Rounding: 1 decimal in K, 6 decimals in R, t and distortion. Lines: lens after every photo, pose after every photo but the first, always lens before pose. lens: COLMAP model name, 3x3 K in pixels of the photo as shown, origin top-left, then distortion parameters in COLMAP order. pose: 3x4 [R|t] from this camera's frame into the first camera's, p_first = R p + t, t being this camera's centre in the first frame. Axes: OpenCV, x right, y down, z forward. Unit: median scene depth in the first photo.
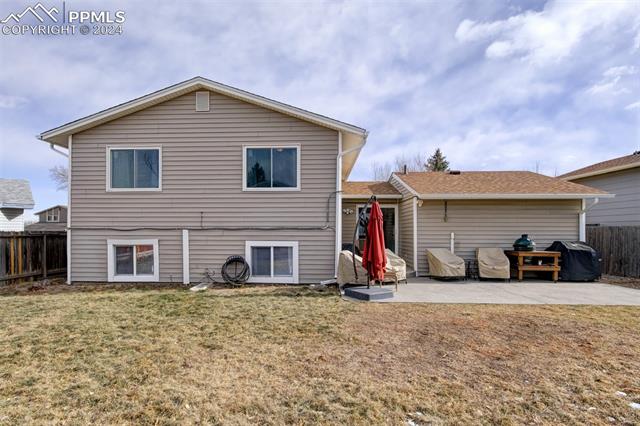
lens RADIAL K [[362.2, 0, 287.1], [0, 362.2, 232.8], [0, 0, 1]] dist [-0.001863, 0.000195]
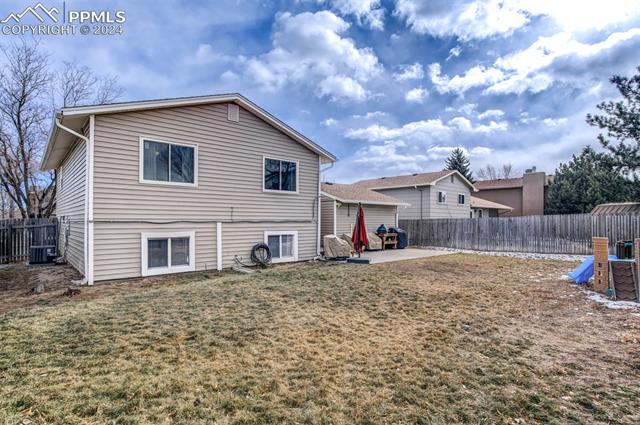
lens RADIAL K [[331.8, 0, 309.8], [0, 331.8, 225.8], [0, 0, 1]] dist [0.000029, -0.002589]
pose [[0.722667, -0.010399, 0.691118, -0.784120], [0.007048, 0.999946, 0.007676, -0.003723], [-0.691160, -0.000676, 0.722701, 0.053242]]
